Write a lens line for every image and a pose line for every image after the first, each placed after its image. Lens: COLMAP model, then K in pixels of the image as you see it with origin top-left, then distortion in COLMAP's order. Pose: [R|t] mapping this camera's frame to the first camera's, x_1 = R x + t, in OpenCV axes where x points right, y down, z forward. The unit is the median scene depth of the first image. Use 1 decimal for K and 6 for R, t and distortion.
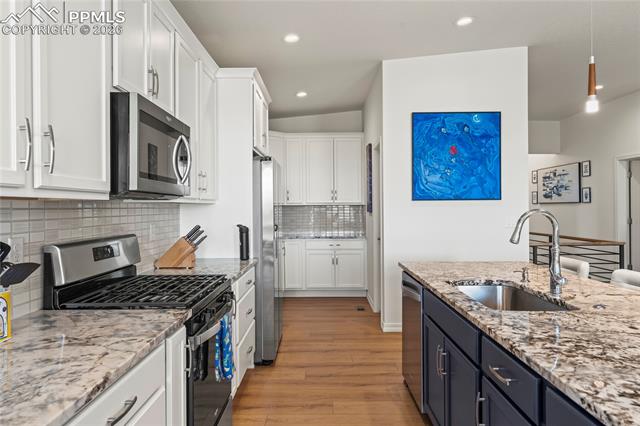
lens RADIAL K [[426.9, 0, 319.6], [0, 426.9, 210.0], [0, 0, 1]] dist [0.011153, 0.001290]
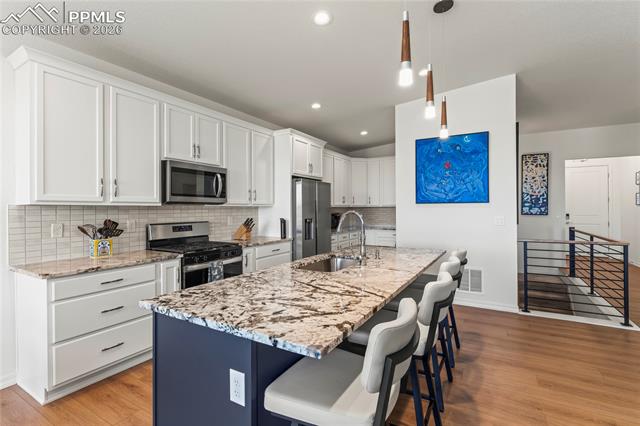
lens RADIAL K [[305.6, 0, 319.2], [0, 305.6, 211.0], [0, 0, 1]] dist [-0.002747, -0.000037]
pose [[0.863280, 0.006609, -0.504683, 0.447747], [-0.003955, 0.999972, 0.006330, -0.003438], [0.504711, -0.003469, 0.863282, -0.010590]]
